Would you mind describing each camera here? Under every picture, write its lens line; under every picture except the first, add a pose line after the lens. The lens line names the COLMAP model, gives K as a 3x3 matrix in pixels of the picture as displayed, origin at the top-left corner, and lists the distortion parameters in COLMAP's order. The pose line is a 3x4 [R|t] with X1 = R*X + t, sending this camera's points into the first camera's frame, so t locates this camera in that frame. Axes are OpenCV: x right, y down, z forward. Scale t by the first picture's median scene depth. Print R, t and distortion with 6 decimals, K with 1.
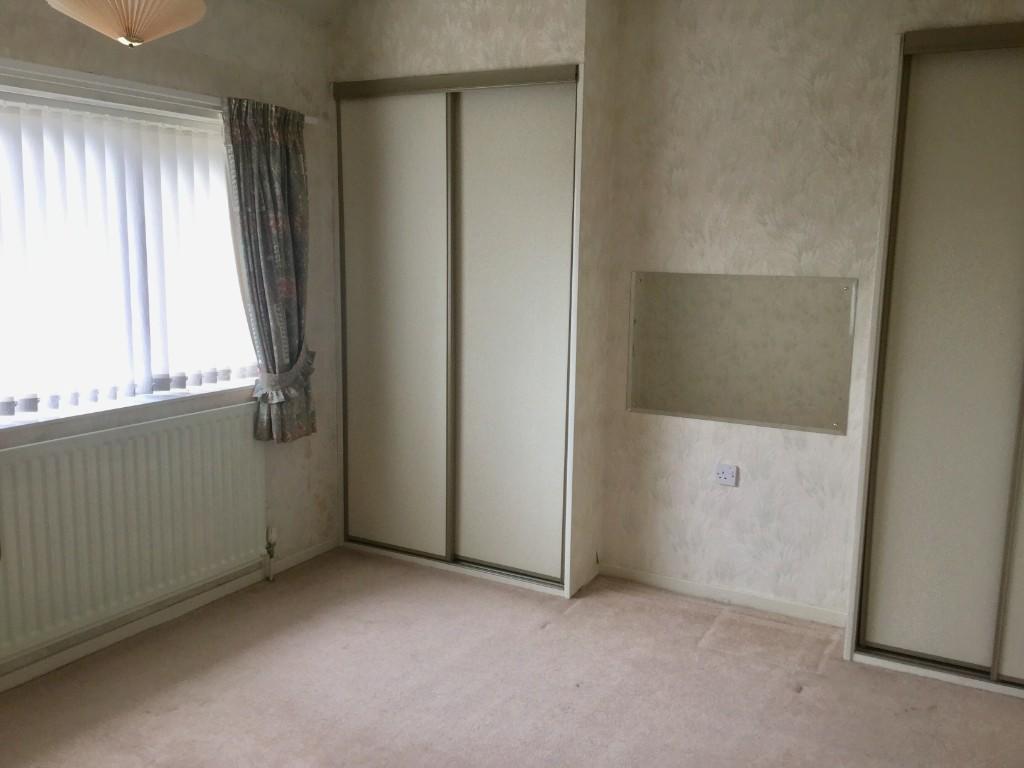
lens RADIAL K [[938.7, 0, 518.2], [0, 938.7, 377.1], [0, 0, 1]] dist [0.078022, -0.076500]
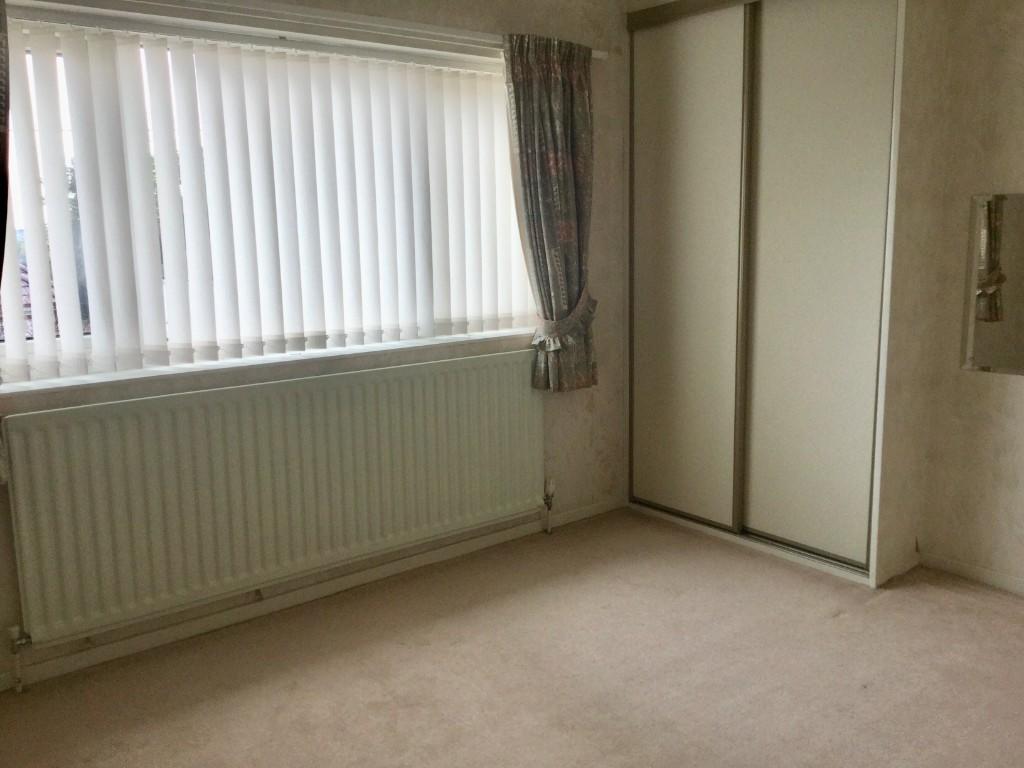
lens RADIAL K [[938.7, 0, 509.8], [0, 938.7, 374.7], [0, 0, 1]] dist [0.078022, -0.076500]
pose [[0.929332, 0.028981, -0.368106, 0.059627], [-0.021823, 0.999483, 0.023595, 0.030595], [0.368600, -0.013894, 0.929484, 0.086243]]
